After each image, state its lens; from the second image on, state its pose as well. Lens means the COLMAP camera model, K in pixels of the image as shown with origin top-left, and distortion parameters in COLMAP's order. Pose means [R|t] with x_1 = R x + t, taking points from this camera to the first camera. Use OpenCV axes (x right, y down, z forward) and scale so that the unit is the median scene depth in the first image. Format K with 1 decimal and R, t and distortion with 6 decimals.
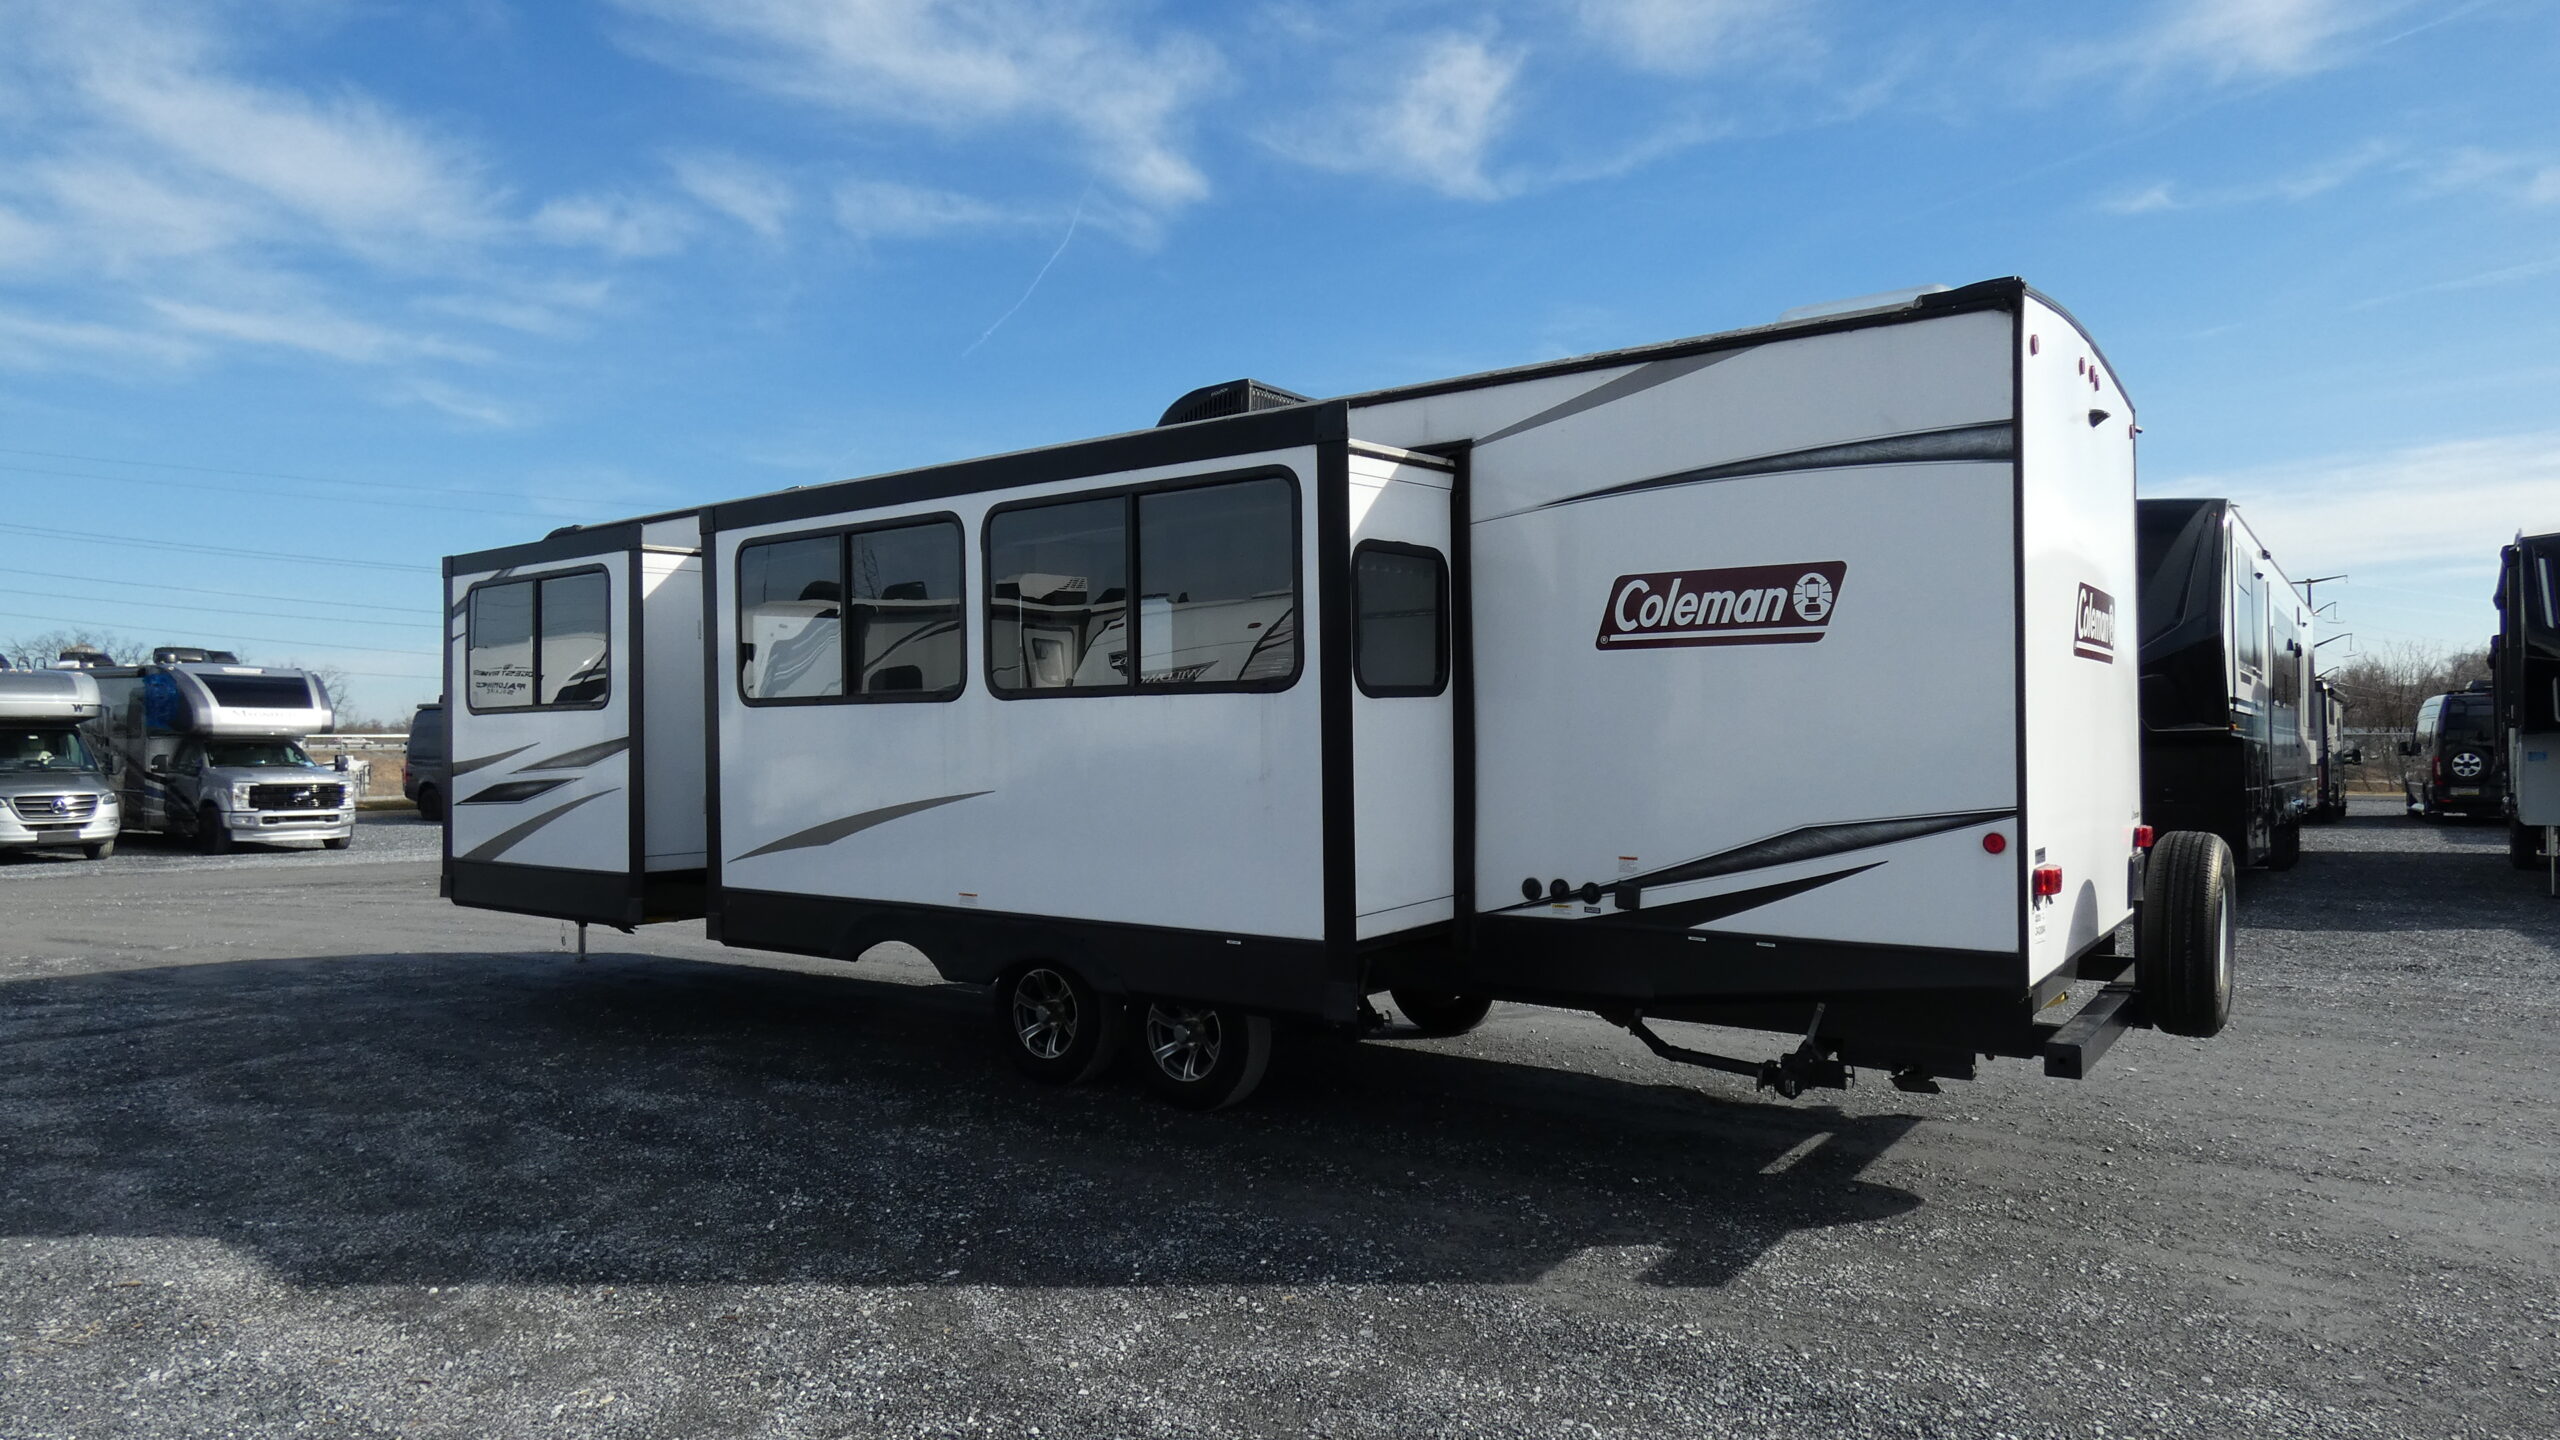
lens RADIAL K [[1585.6, 0, 1280.0], [0, 1585.6, 720.0], [0, 0, 1]] dist [0.000417, -0.000799]
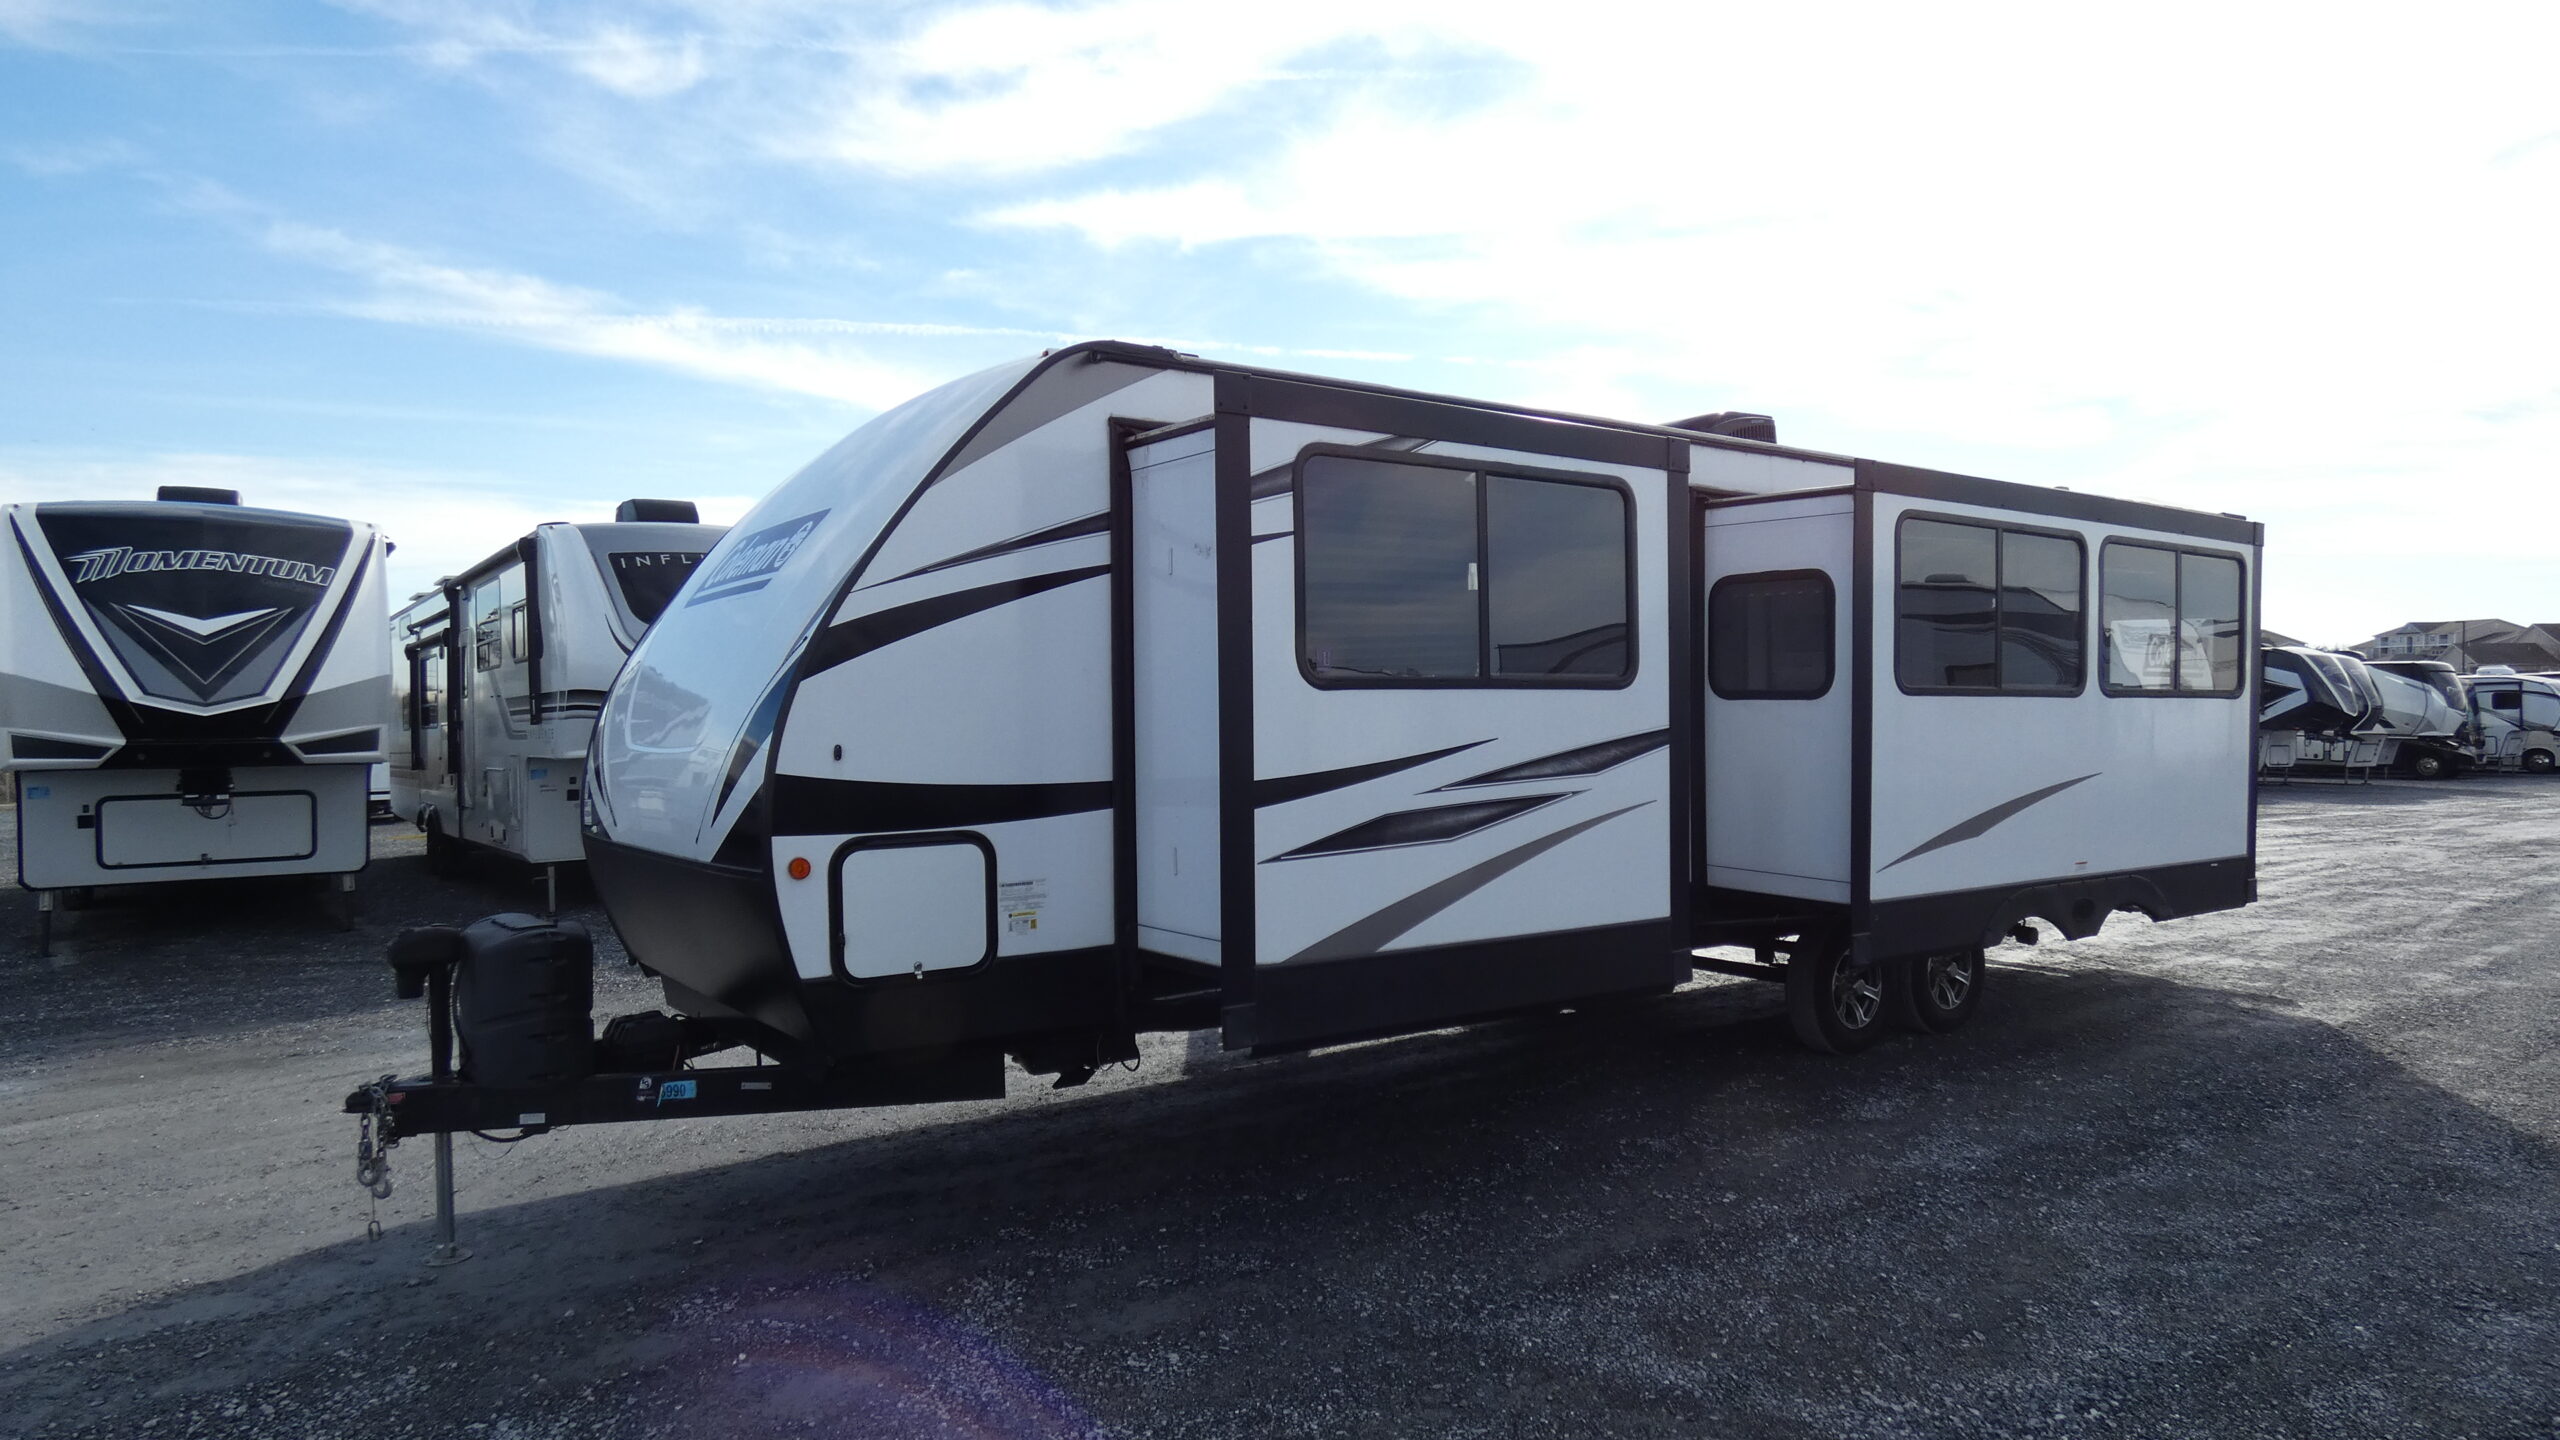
lens RADIAL K [[1585.6, 0, 1280.0], [0, 1585.6, 720.0], [0, 0, 1]] dist [0.000417, -0.000799]
pose [[0.289154, 0.011977, 0.957208, -1.142622], [-0.005596, 0.999926, -0.010821, 0.015079], [-0.957266, -0.002227, 0.289199, 0.951865]]
